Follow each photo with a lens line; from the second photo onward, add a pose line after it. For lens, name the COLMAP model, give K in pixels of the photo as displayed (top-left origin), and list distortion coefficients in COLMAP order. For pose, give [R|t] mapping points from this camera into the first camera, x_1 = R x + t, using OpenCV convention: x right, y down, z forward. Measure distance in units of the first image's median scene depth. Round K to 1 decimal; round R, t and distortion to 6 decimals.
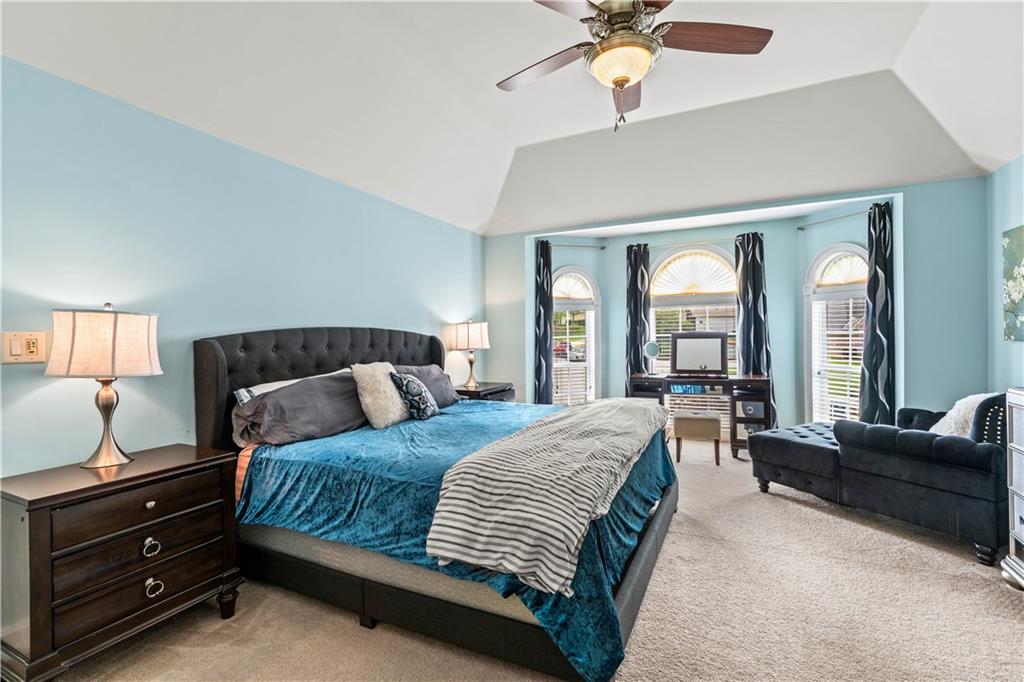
lens RADIAL K [[471.4, 0, 512.1], [0, 471.4, 333.1], [0, 0, 1]] dist [-0.012097, 0.000034]
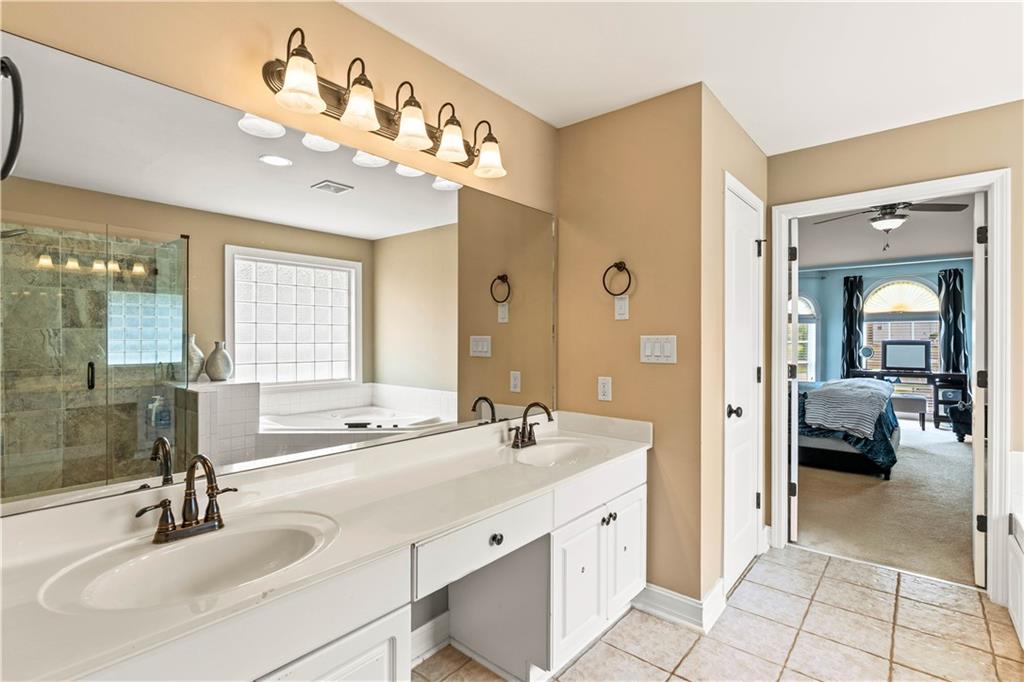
lens RADIAL K [[471.4, 0, 512.1], [0, 471.4, 333.1], [0, 0, 1]] dist [-0.012097, 0.000034]
pose [[0.961234, 0.015414, -0.275304, -0.350138], [-0.016564, 0.999861, -0.001851, -0.001660], [0.275237, 0.006339, 0.961355, -0.662936]]
